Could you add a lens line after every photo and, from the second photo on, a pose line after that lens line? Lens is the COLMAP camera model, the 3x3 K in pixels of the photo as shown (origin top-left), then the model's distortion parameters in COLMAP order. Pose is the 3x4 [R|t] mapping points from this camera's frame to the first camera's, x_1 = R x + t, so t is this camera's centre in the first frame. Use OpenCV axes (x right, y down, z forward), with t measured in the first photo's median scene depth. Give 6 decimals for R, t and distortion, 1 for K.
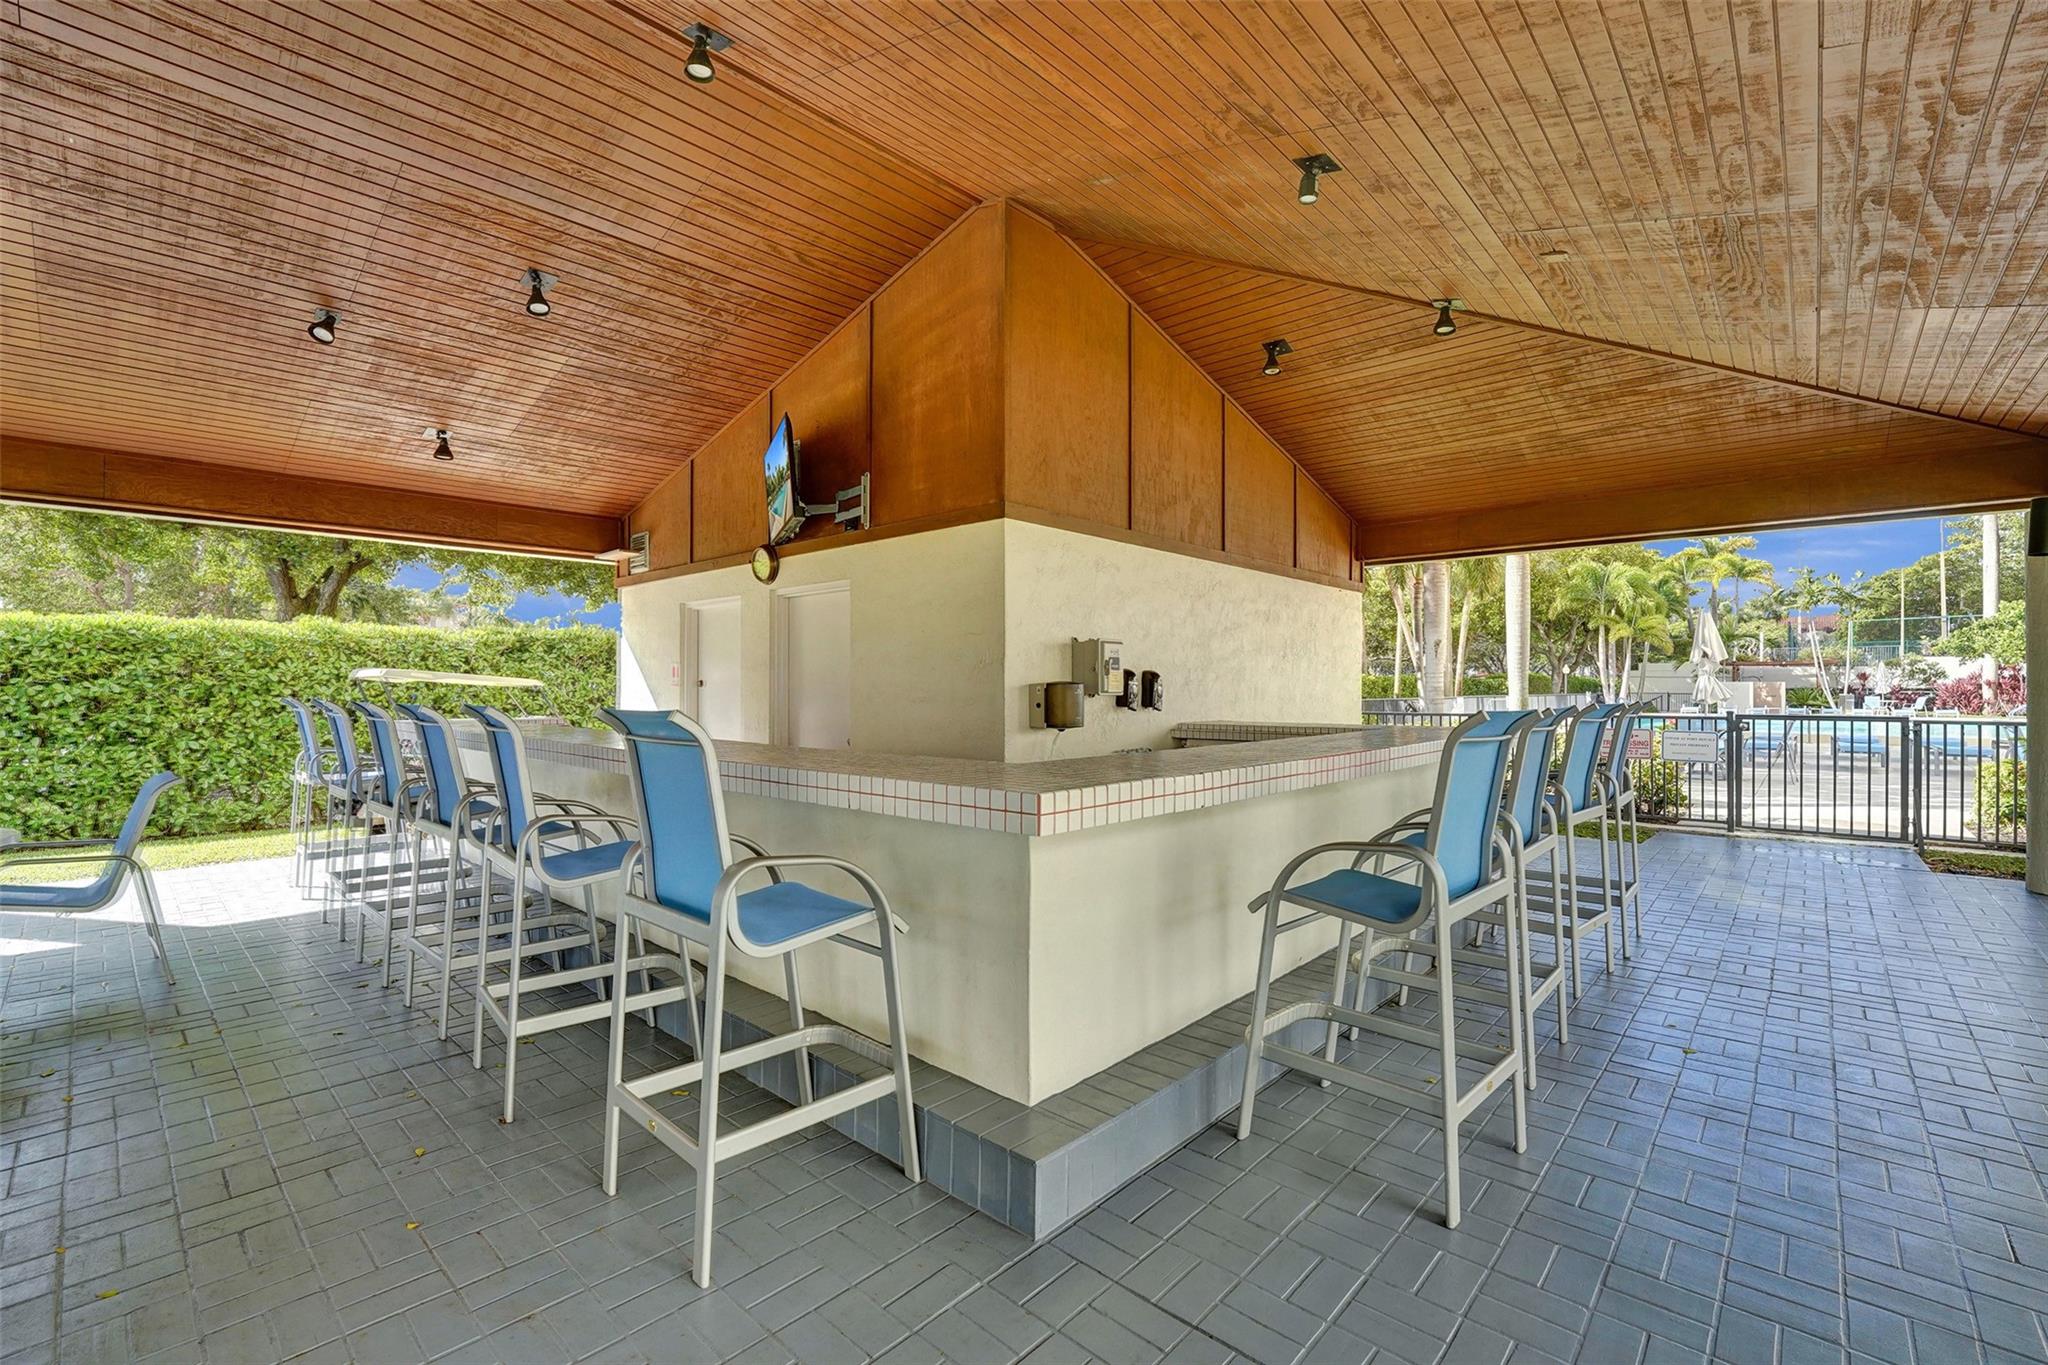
lens RADIAL K [[857.5, 0, 1030.3], [0, 857.5, 689.3], [0, 0, 1]] dist [-0.026572, 0.004313]
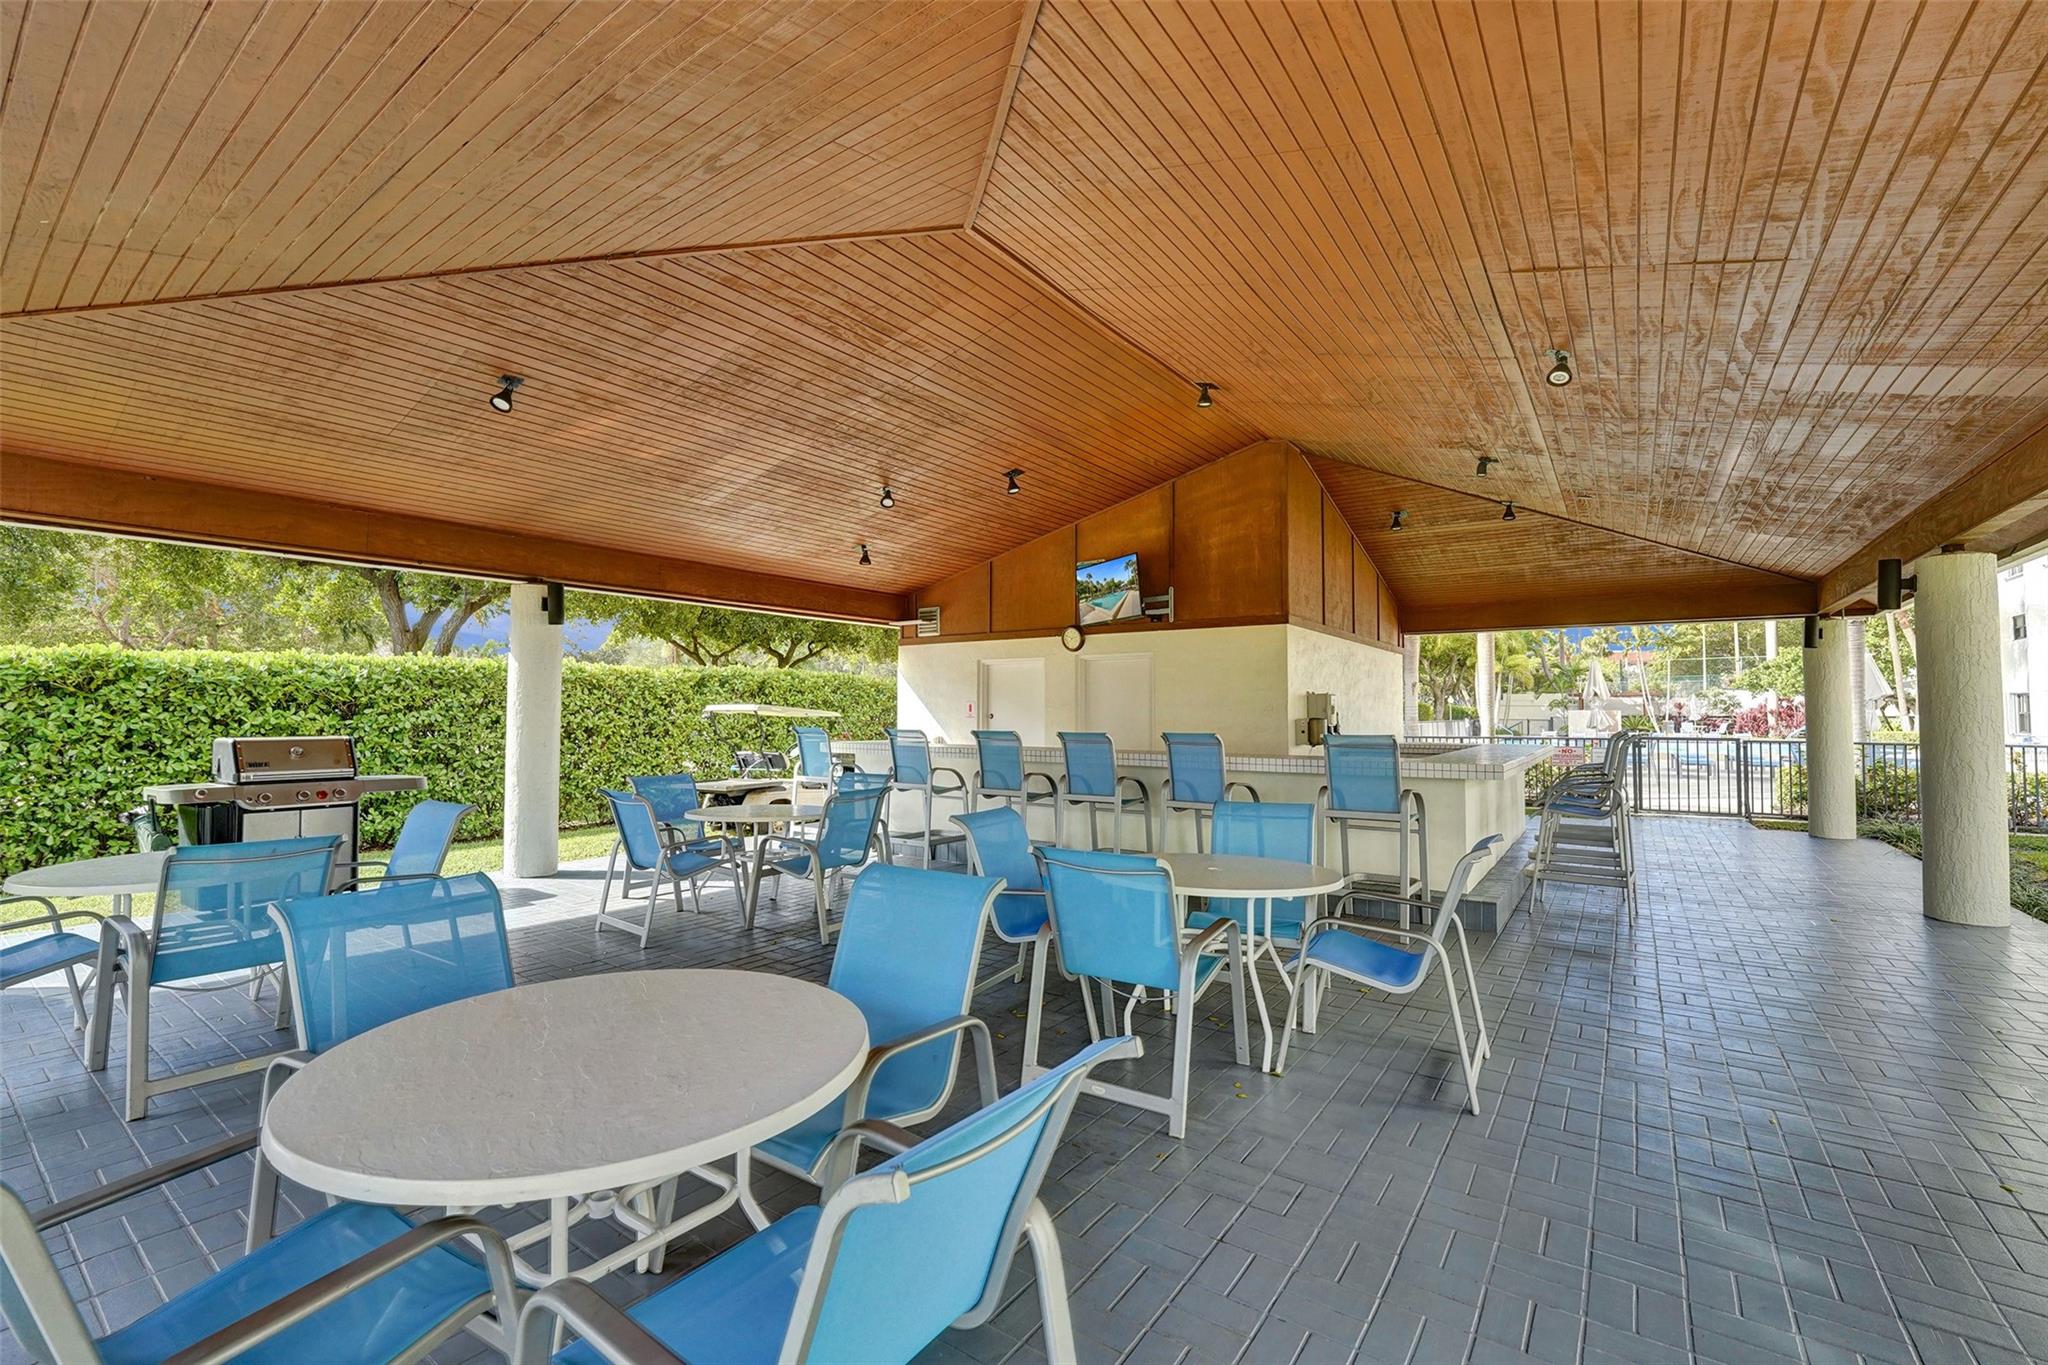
lens RADIAL K [[857.5, 0, 1013.8], [0, 857.5, 677.1], [0, 0, 1]] dist [-0.026572, 0.004313]
pose [[0.992132, 0.007745, 0.124960, -0.530802], [-0.002460, 0.999098, -0.042395, -0.011857], [-0.125175, 0.041754, 0.991256, -0.428357]]
